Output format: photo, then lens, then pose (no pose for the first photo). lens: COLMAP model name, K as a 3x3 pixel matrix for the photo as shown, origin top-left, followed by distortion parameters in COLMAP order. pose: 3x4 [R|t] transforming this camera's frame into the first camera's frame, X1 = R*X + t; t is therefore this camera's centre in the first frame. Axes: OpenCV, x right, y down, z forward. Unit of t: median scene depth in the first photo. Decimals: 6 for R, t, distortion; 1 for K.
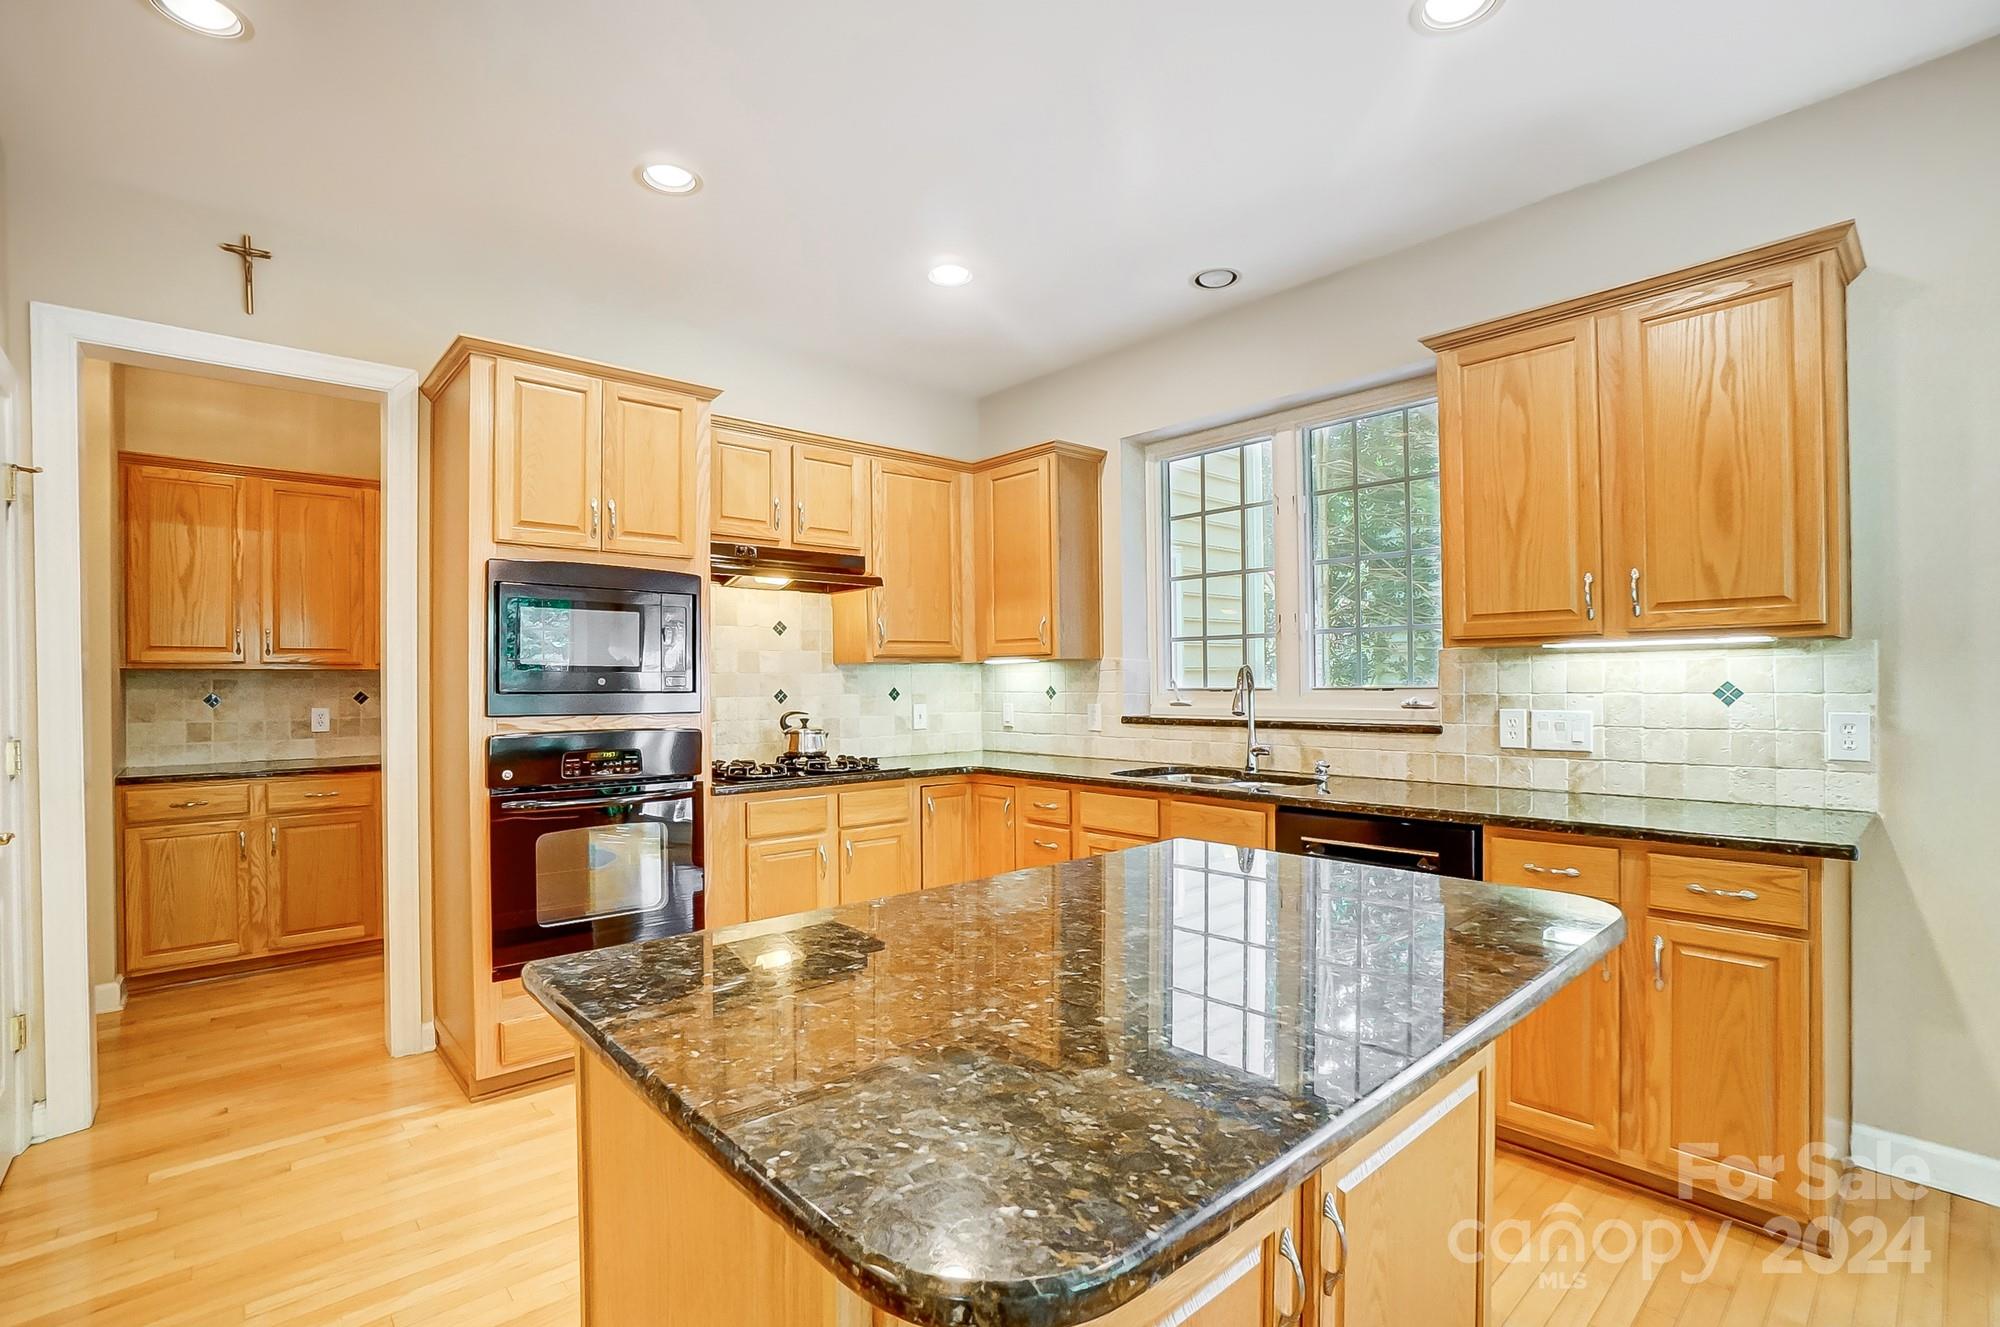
lens RADIAL K [[946.7, 0, 1045.9], [0, 946.7, 682.7], [0, 0, 1]] dist [-0.000765, 0.000544]
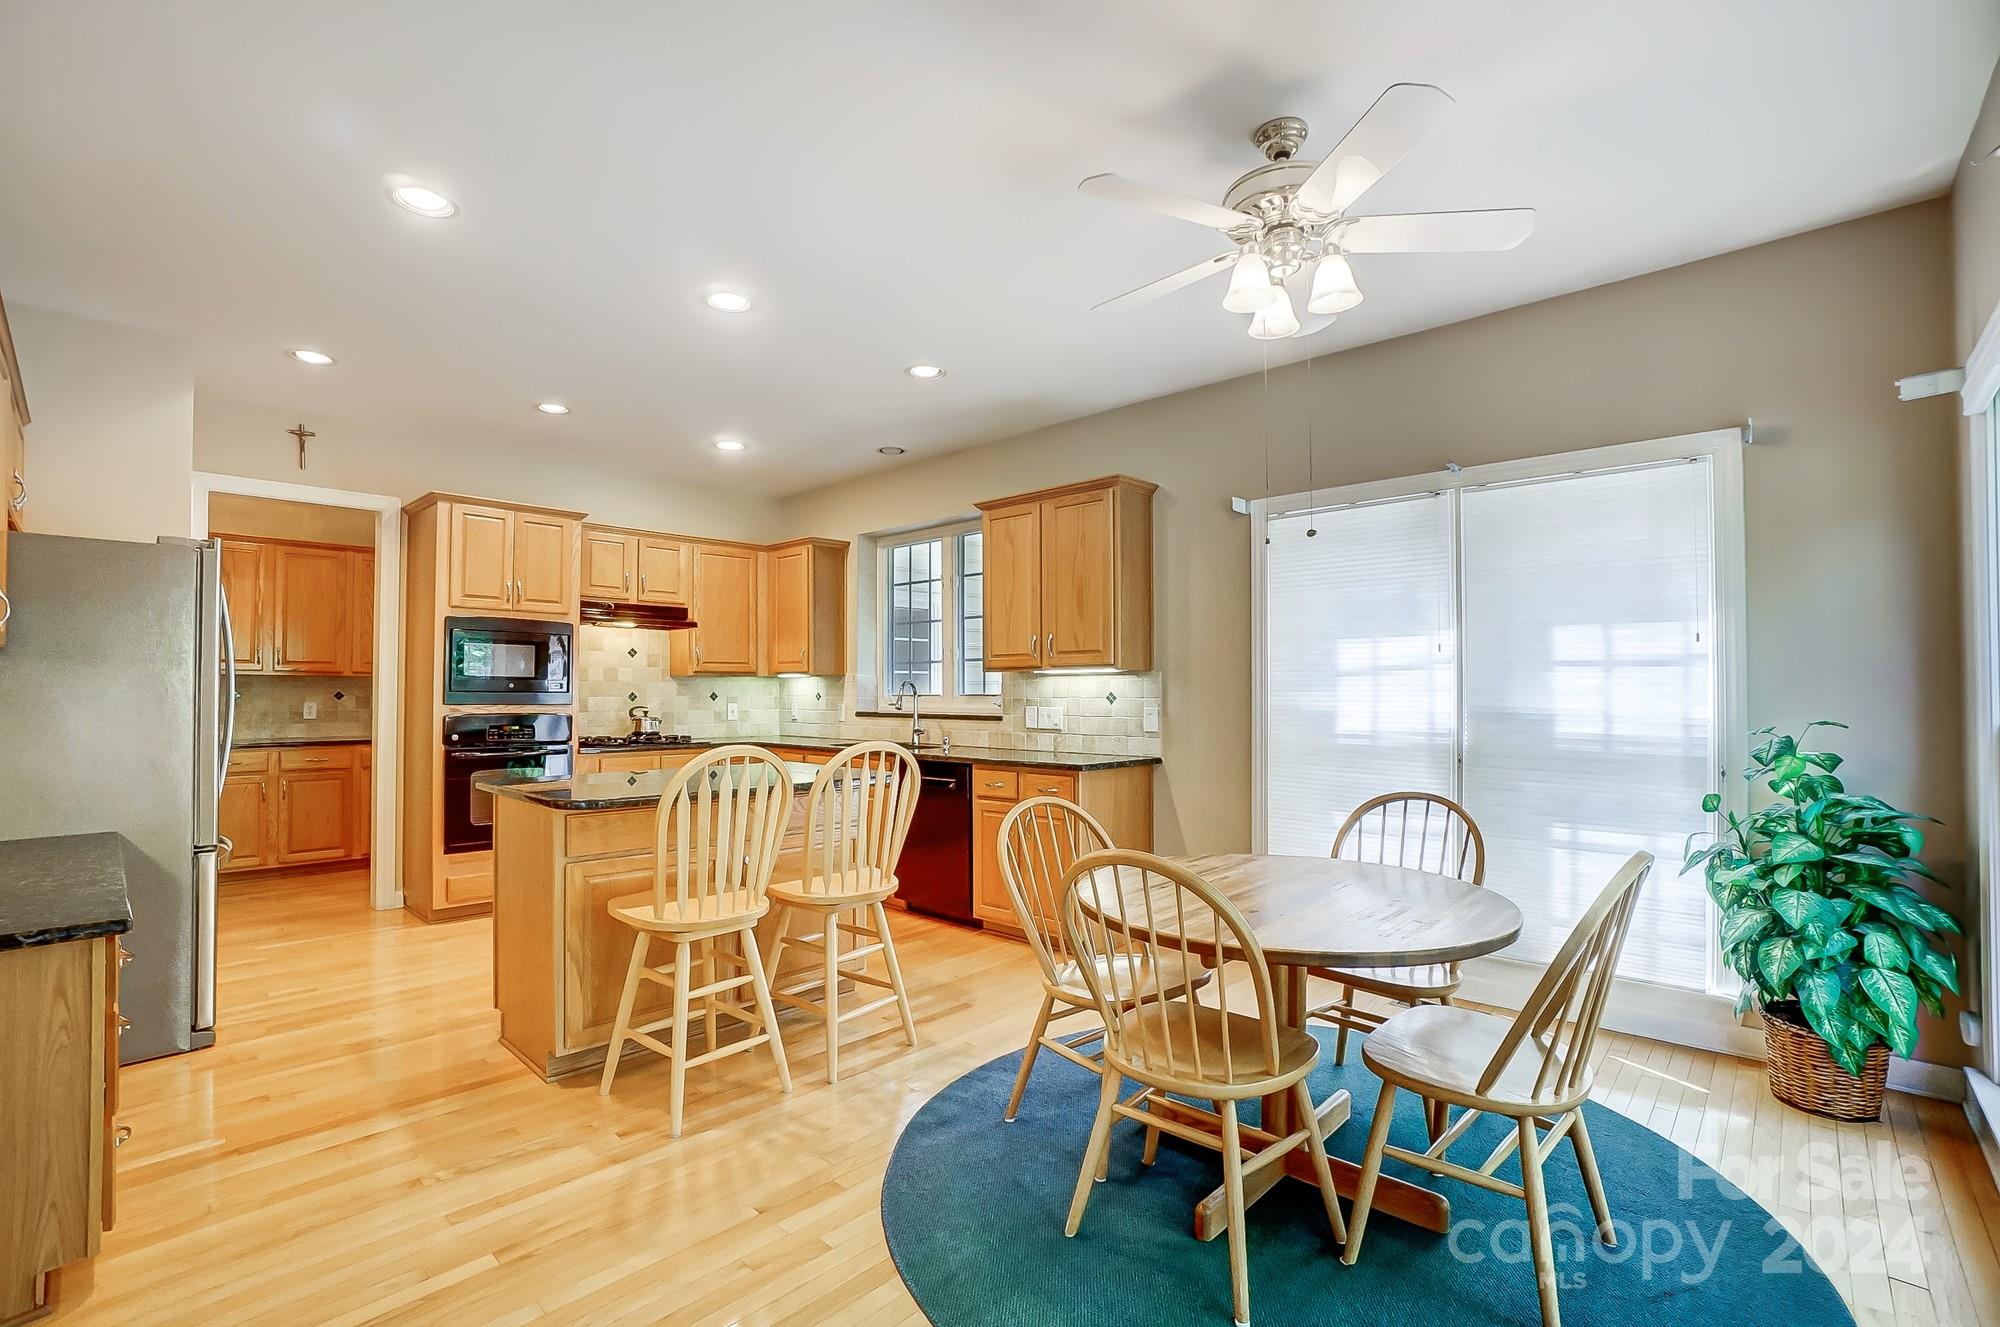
lens RADIAL K [[931.6, 0, 1020.6], [0, 931.6, 682.2], [0, 0, 1]] dist [0.013391, -0.000038]
pose [[0.998640, 0.011591, 0.050836, 0.316553], [-0.010937, 0.999854, -0.013131, 0.004204], [-0.050981, 0.012557, 0.998621, -0.639945]]
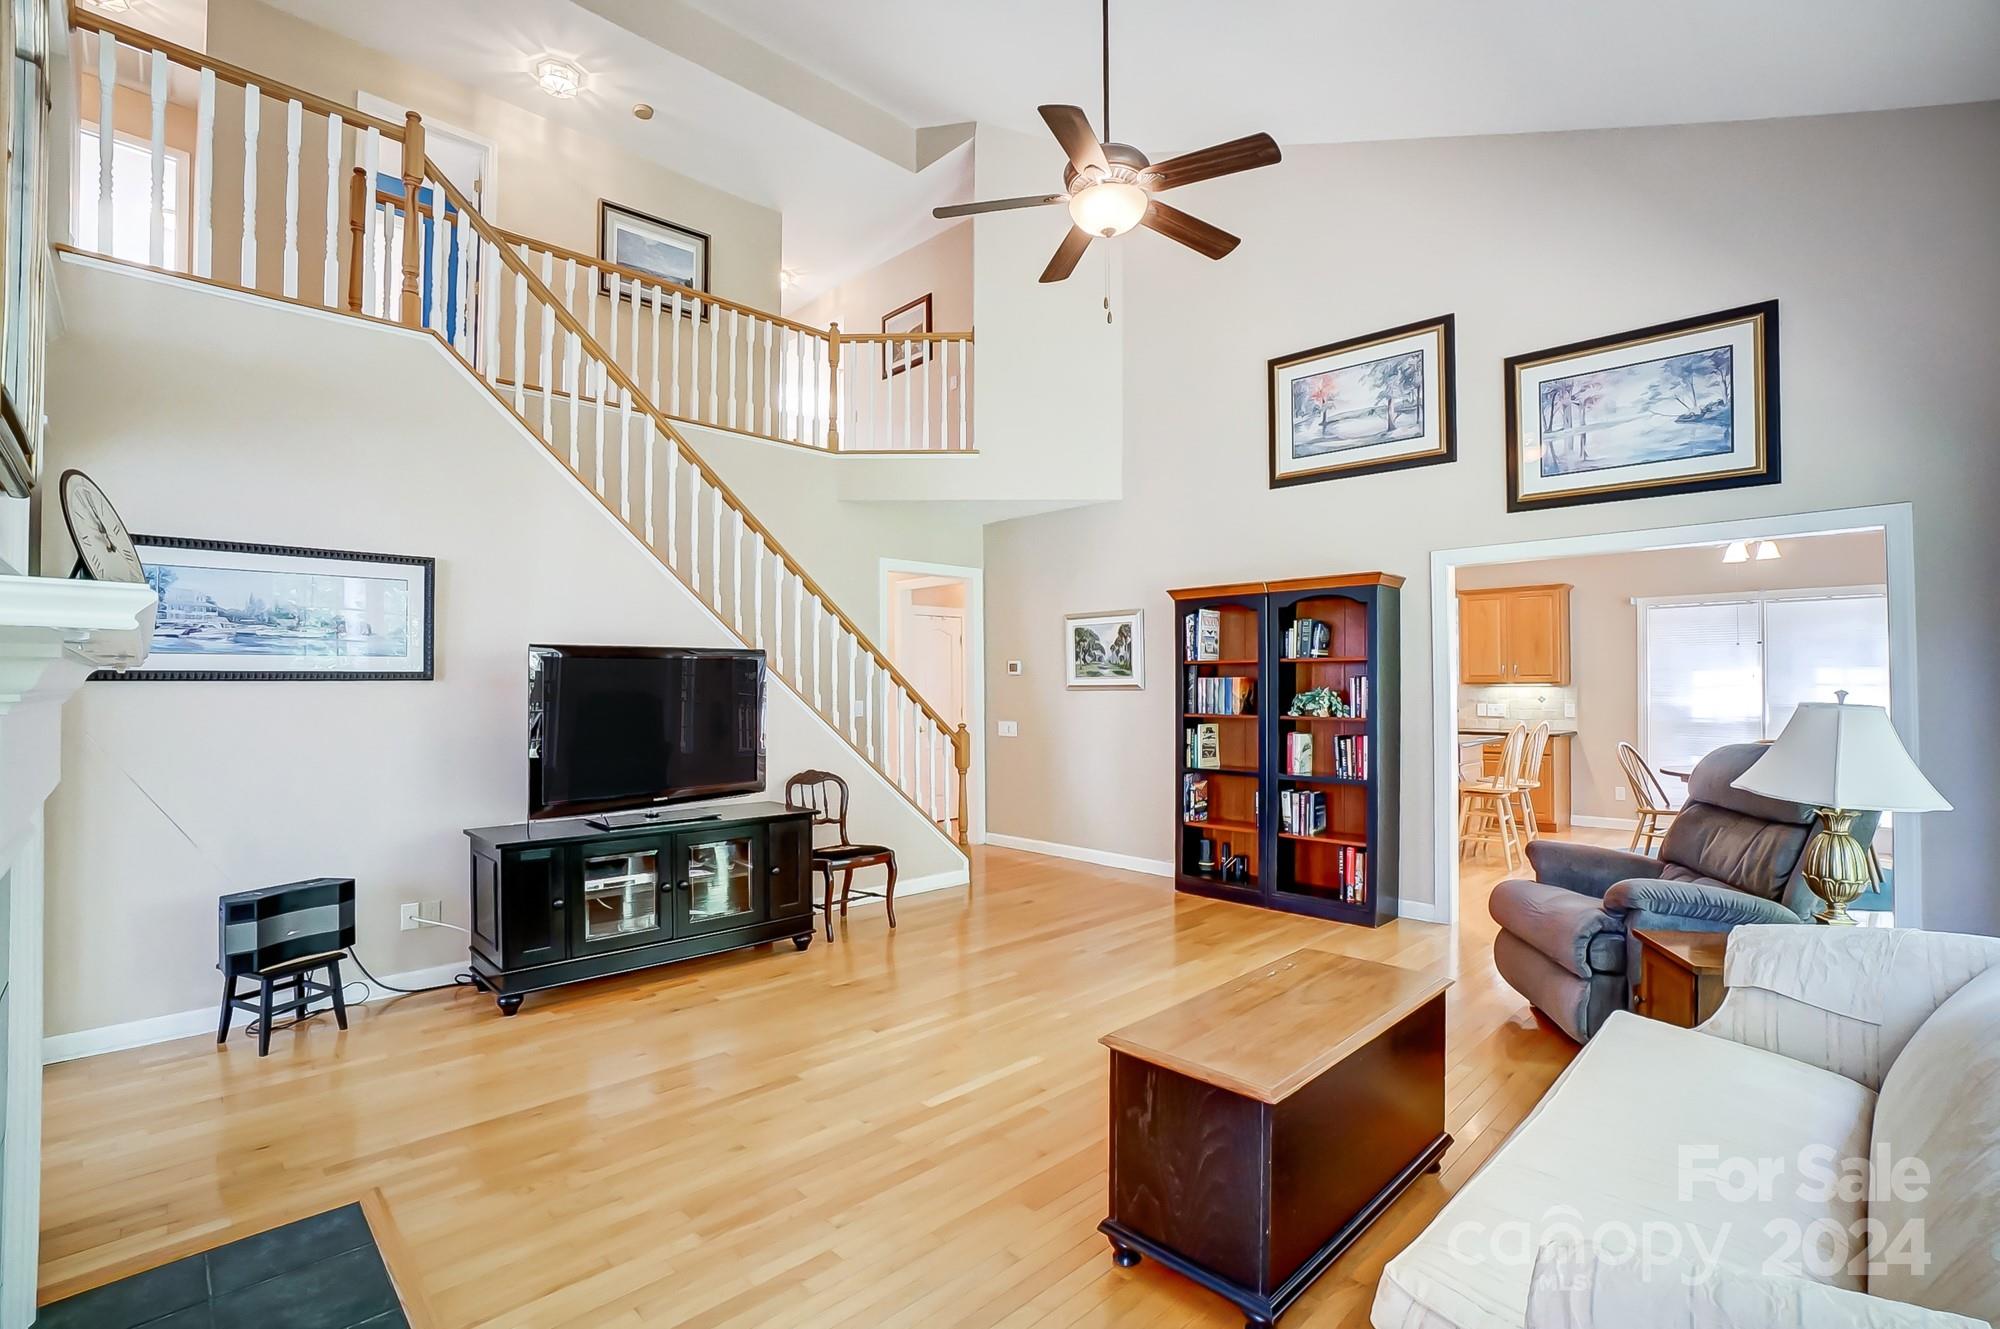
lens RADIAL K [[905.2, 0, 998.4], [0, 905.2, 672.8], [0, 0, 1]] dist [-0.044771, 0.000674]
pose [[0.999940, 0.010443, -0.003452, -0.940098], [-0.010481, 0.999881, -0.011283, -0.021243], [0.003334, 0.011319, 0.999930, -1.688876]]
